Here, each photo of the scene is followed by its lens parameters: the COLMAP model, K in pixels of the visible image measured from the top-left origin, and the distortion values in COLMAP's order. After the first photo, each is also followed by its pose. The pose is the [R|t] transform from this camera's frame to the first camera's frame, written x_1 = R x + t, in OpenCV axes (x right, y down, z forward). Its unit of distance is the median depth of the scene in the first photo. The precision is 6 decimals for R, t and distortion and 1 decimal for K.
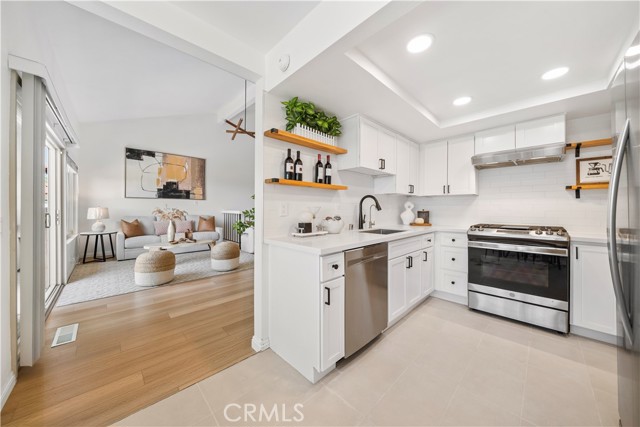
lens RADIAL K [[222.6, 0, 319.9], [0, 222.6, 209.8], [0, 0, 1]] dist [-0.006350, -0.000057]
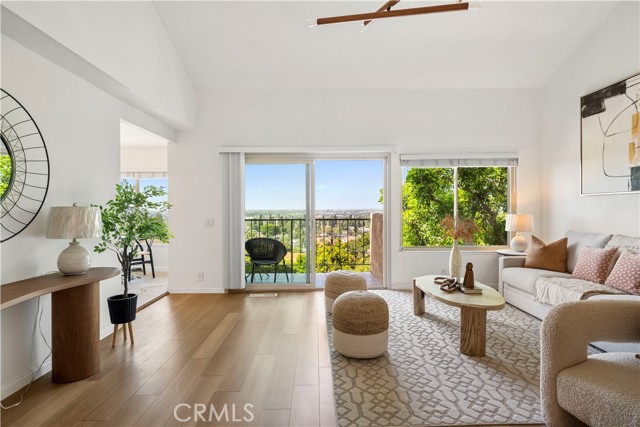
lens RADIAL K [[329.2, 0, 320.2], [0, 329.2, 210.2], [0, 0, 1]] dist [-0.003162, 0.001313]
pose [[-0.684315, 0.000026, -0.729187, 0.090895], [-0.006164, 0.999964, 0.005821, -0.020845], [0.729161, 0.008478, -0.684290, 1.076355]]
